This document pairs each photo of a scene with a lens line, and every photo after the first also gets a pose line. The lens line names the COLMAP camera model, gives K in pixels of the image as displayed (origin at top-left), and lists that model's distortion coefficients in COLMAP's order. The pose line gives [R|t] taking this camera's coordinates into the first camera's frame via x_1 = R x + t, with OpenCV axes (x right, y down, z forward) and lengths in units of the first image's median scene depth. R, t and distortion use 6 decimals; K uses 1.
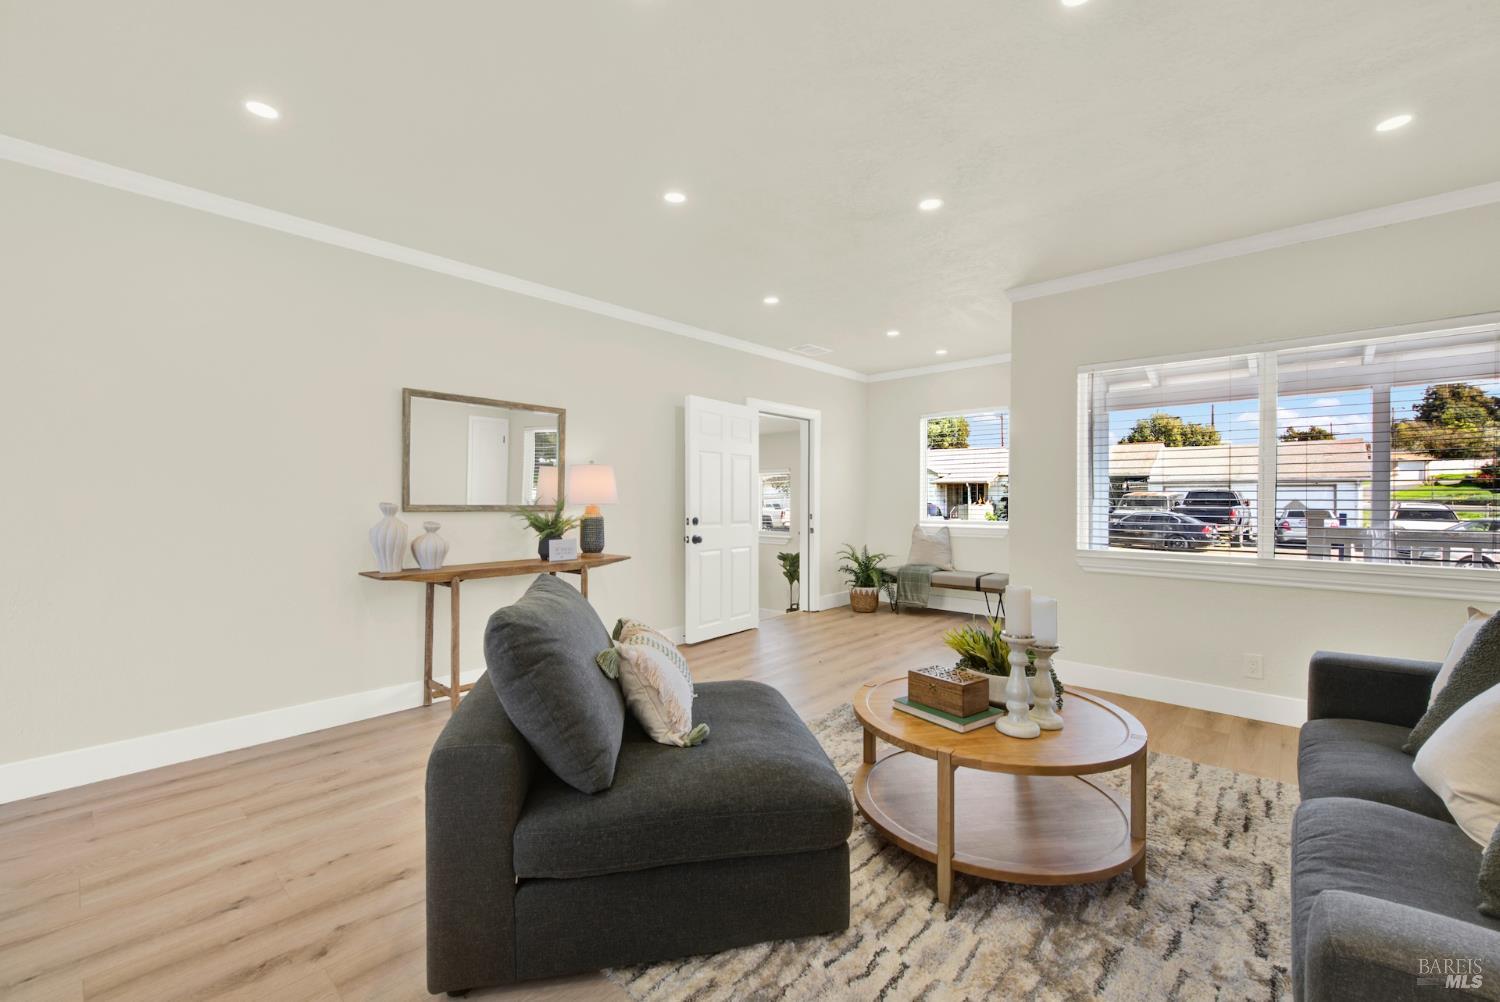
lens RADIAL K [[599.9, 0, 754.6], [0, 599.9, 502.2], [0, 0, 1]] dist [0.003256, -0.003227]
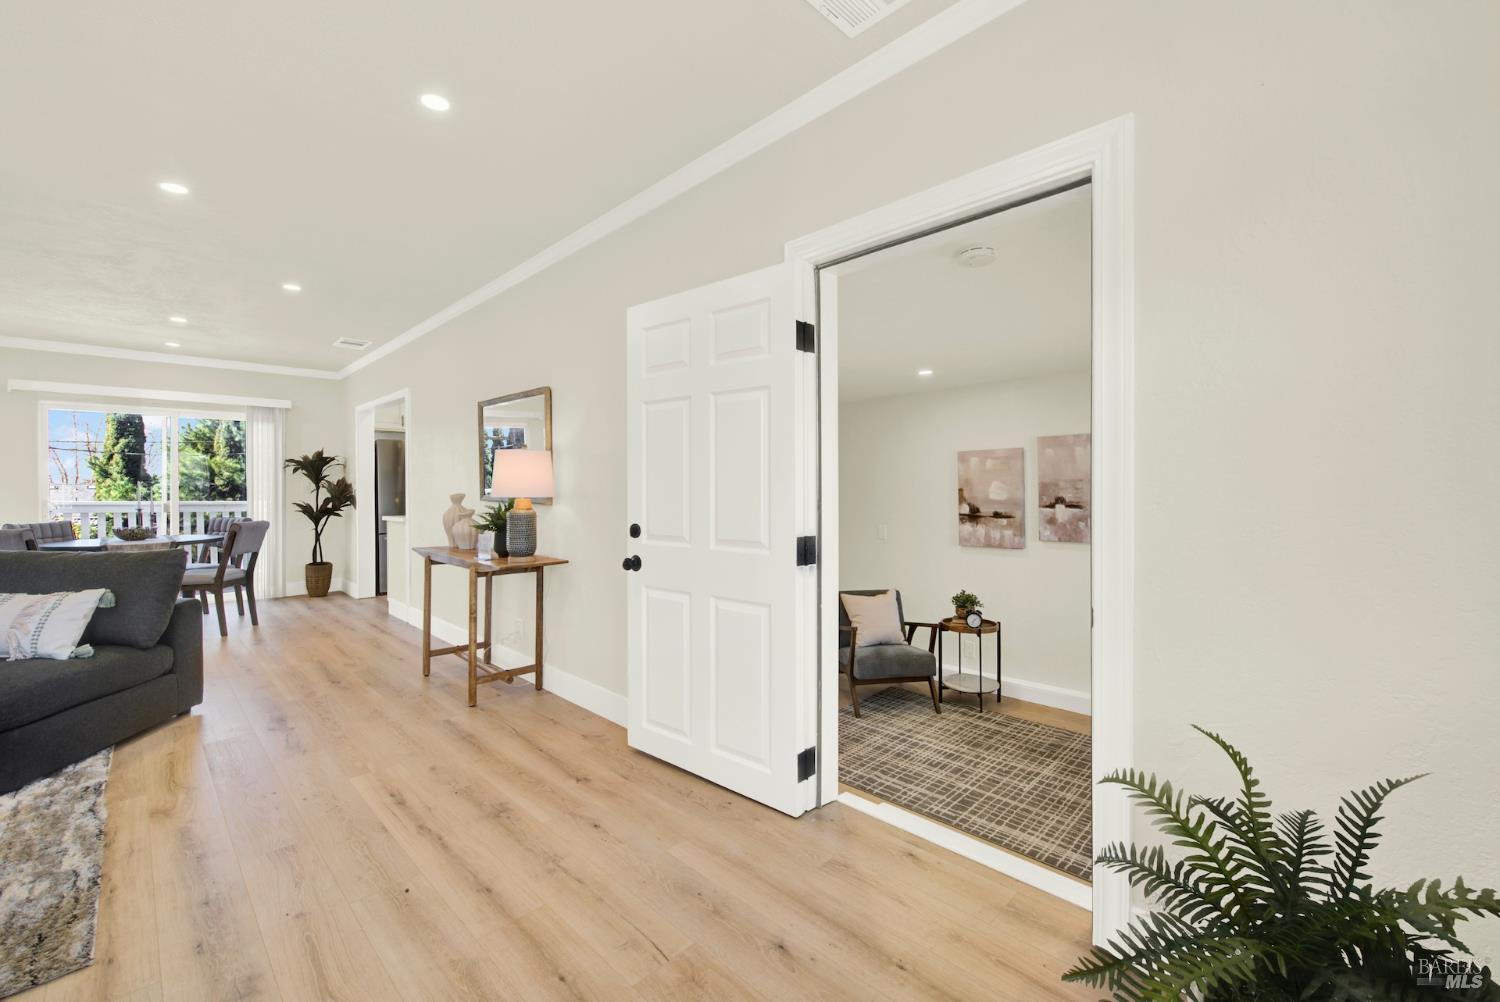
lens RADIAL K [[621.0, 0, 761.3], [0, 621.0, 489.9], [0, 0, 1]] dist [0.001800, -0.000399]
pose [[-0.016171, -0.006509, -0.999848, 0.468344], [-0.004325, 0.999970, -0.006440, -0.002132], [0.999860, 0.004220, -0.016198, 1.125762]]
